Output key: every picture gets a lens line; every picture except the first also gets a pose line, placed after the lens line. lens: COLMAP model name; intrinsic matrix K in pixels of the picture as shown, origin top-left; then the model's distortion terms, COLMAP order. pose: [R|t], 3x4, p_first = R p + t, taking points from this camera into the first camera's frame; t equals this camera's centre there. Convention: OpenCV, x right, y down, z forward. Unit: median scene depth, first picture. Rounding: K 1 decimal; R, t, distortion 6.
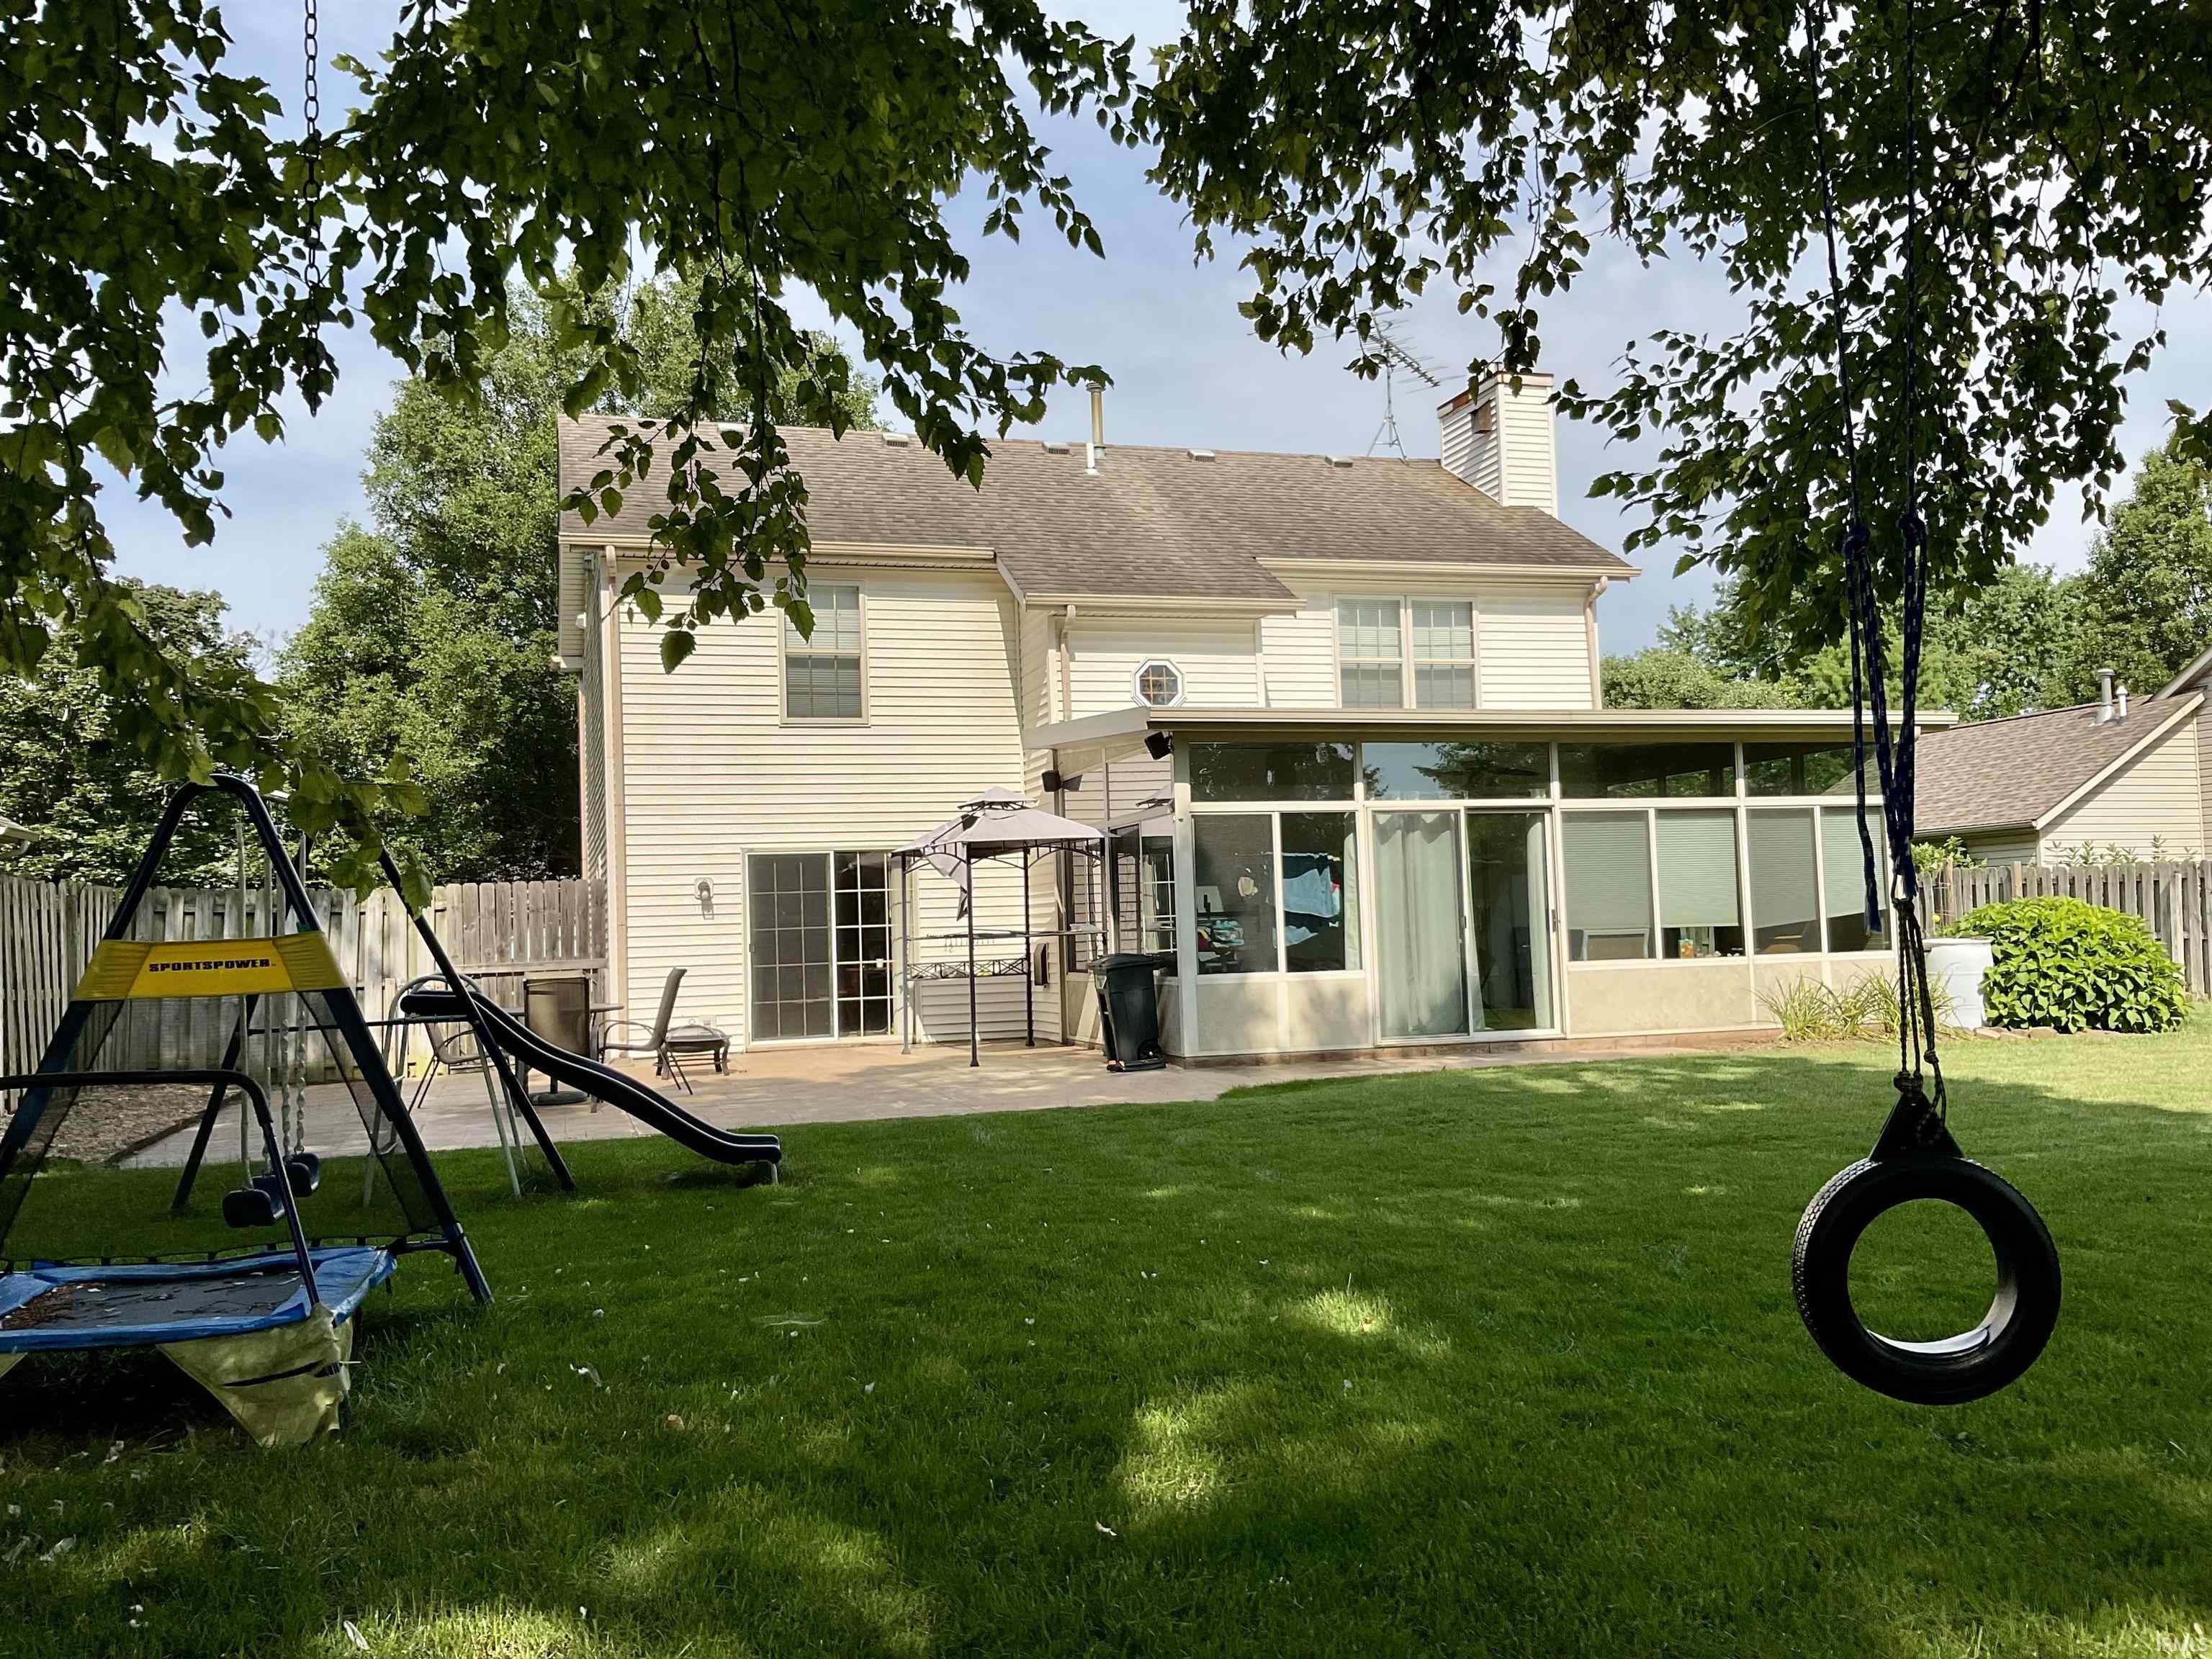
lens RADIAL K [[1865.9, 0, 1106.6], [0, 1865.9, 832.2], [0, 0, 1]] dist [0.000864, -0.001829]
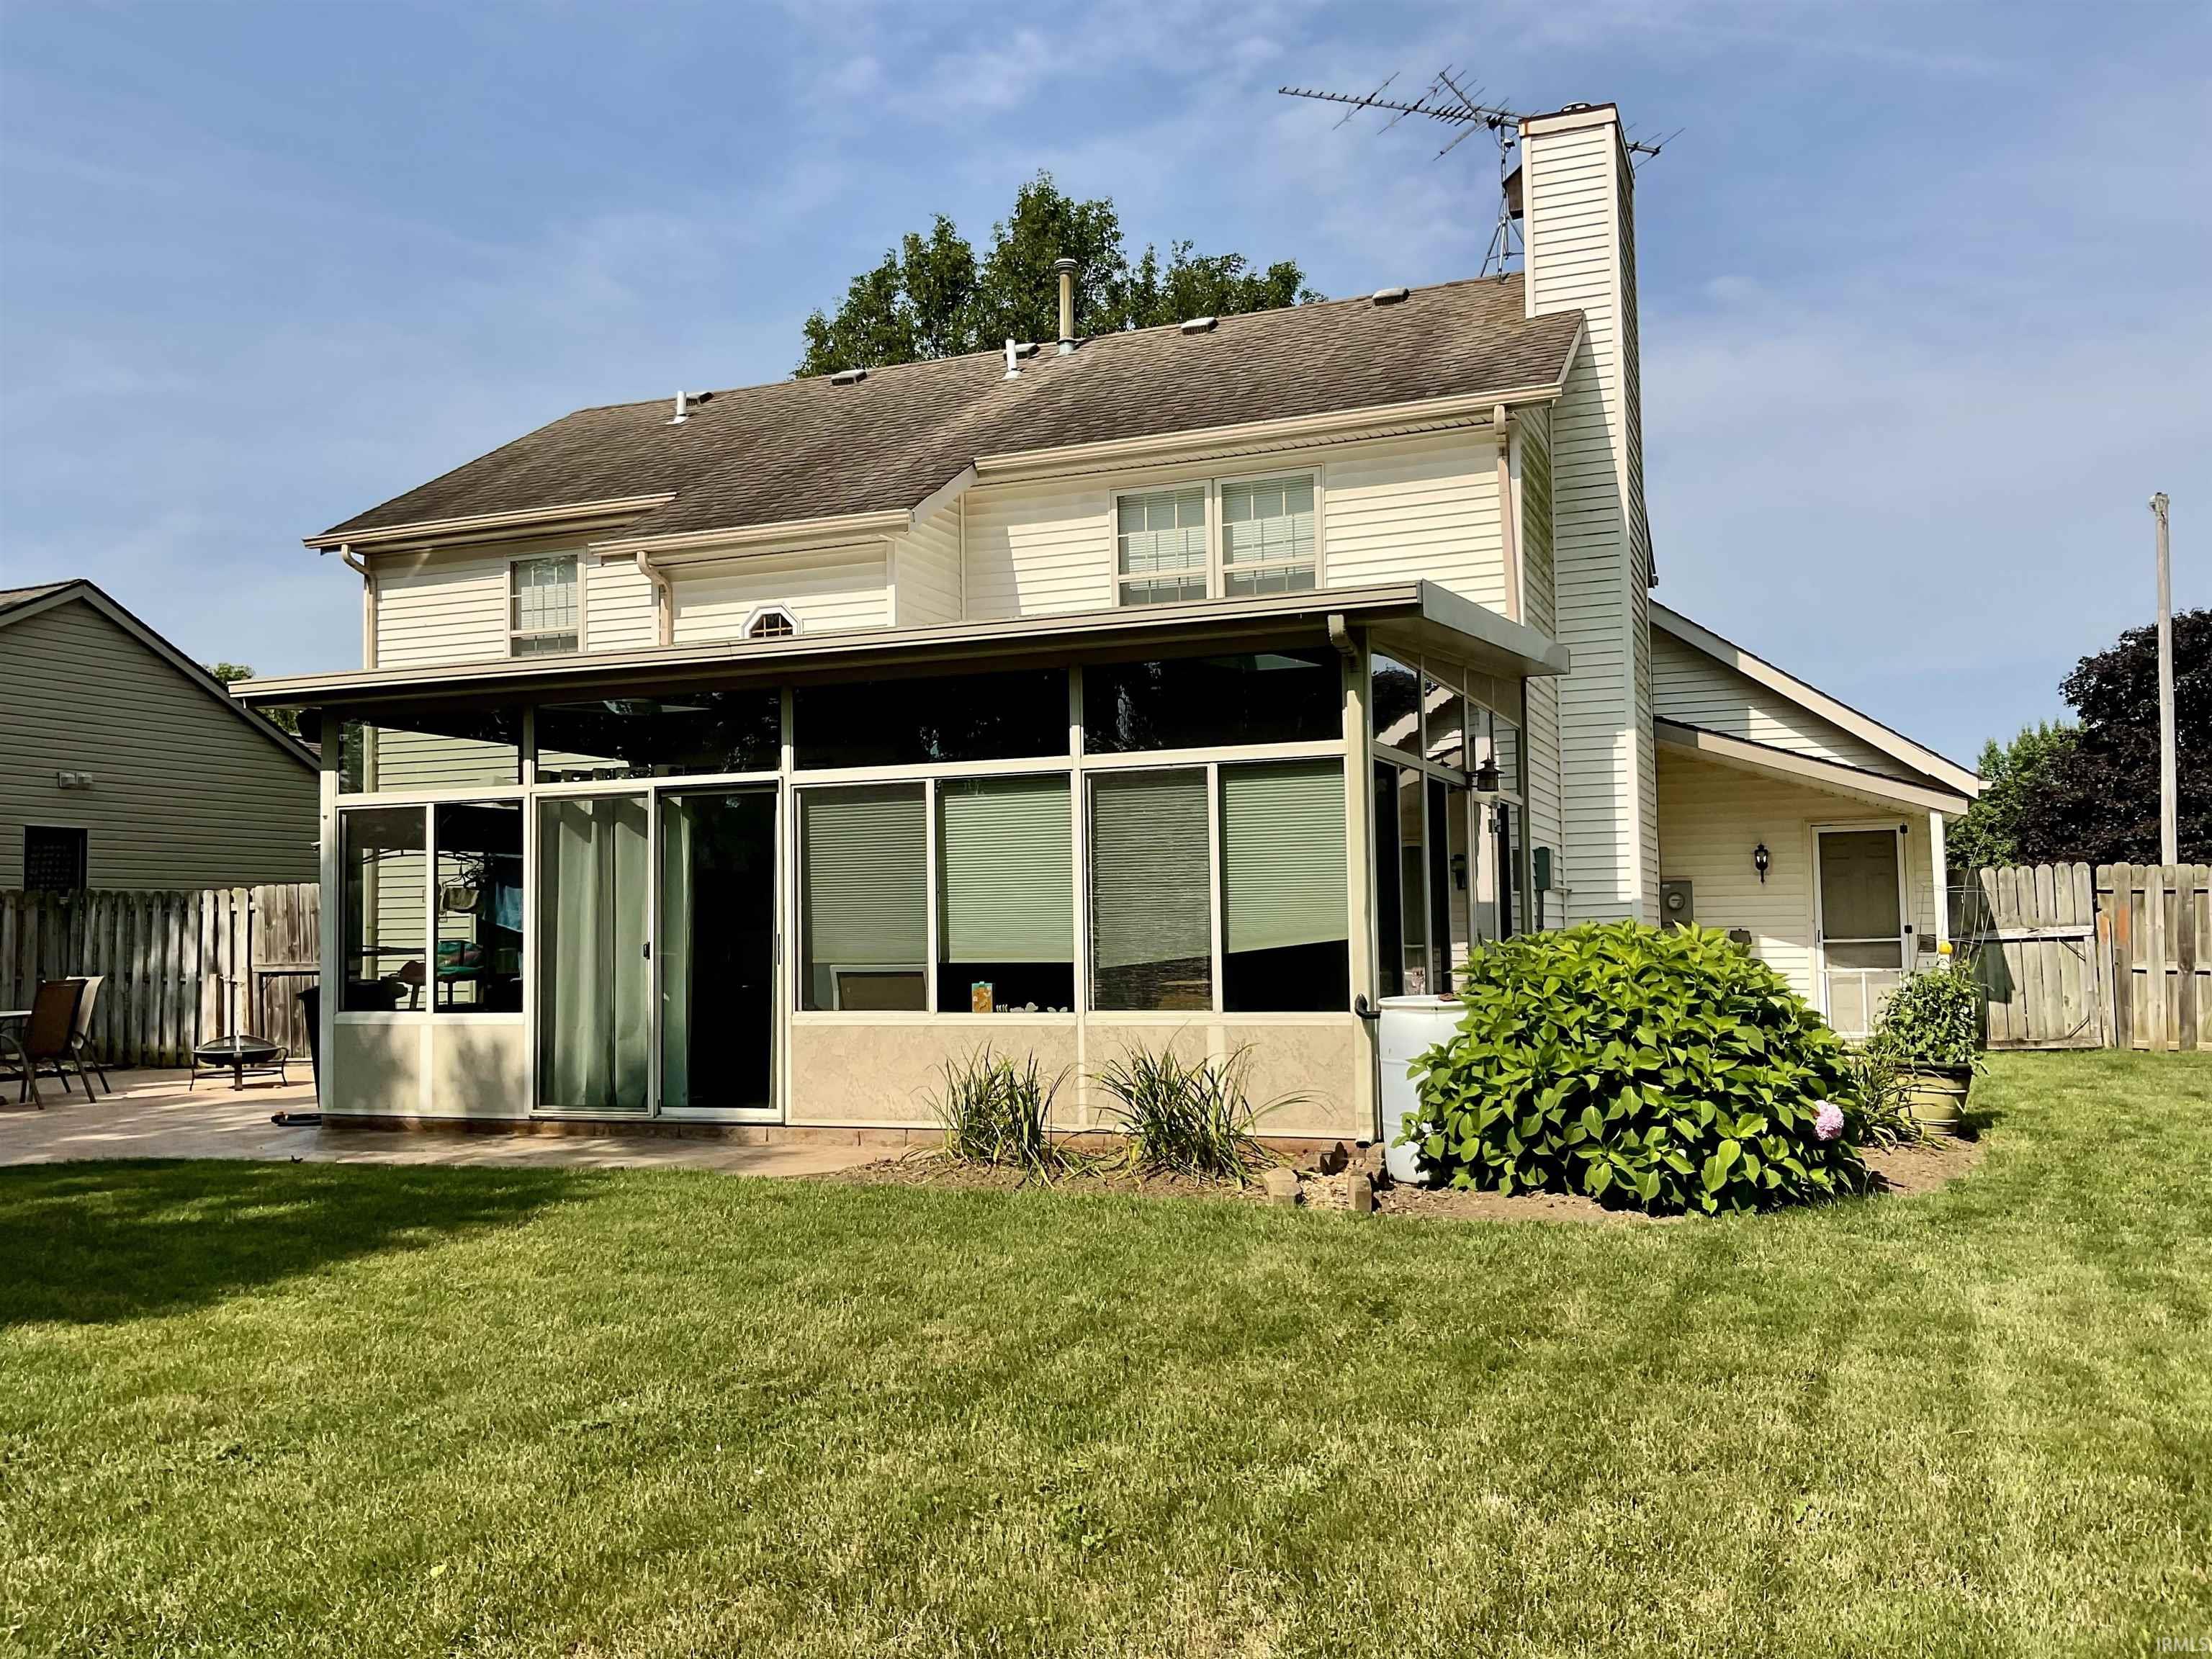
lens RADIAL K [[1865.9, 0, 1108.8], [0, 1865.9, 824.4], [0, 0, 1]] dist [0.000864, -0.001829]
pose [[0.791599, -0.019829, -0.610719, 0.725310], [0.029584, 0.999545, 0.005893, 0.000882], [0.610324, -0.022732, 0.791826, 0.516416]]
